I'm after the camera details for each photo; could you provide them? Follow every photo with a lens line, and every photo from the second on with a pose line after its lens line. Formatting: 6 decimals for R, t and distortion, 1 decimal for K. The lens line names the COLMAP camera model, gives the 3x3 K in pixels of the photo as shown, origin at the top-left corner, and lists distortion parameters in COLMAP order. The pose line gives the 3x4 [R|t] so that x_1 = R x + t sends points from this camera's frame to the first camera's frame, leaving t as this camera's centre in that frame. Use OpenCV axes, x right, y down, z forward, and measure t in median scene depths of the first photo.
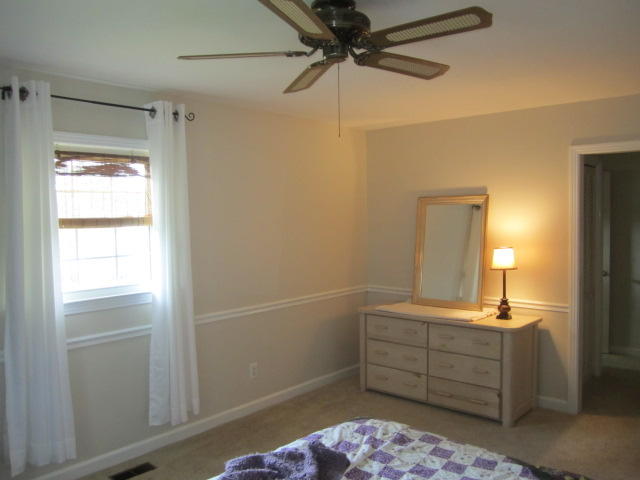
lens RADIAL K [[535.6, 0, 326.9], [0, 535.6, 236.9], [0, 0, 1]] dist [-0.035071, -0.010879]
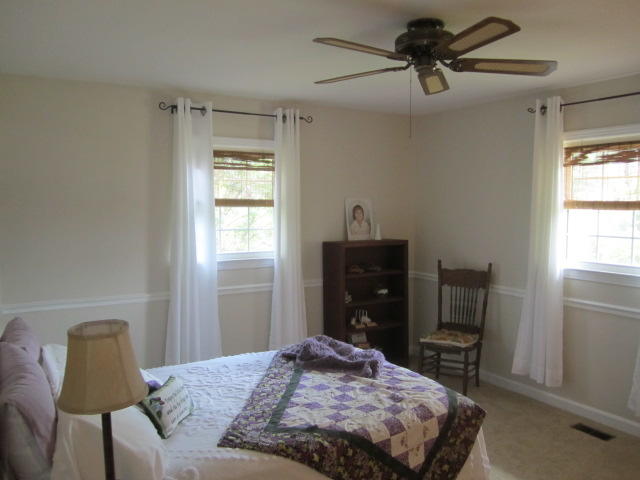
lens RADIAL K [[535.6, 0, 326.1], [0, 535.6, 241.7], [0, 0, 1]] dist [-0.035071, -0.010879]
pose [[-0.296049, 0.082911, -0.951568, 0.845225], [-0.038116, 0.994407, 0.098502, -0.039305], [0.954412, 0.065431, -0.291232, 0.793233]]
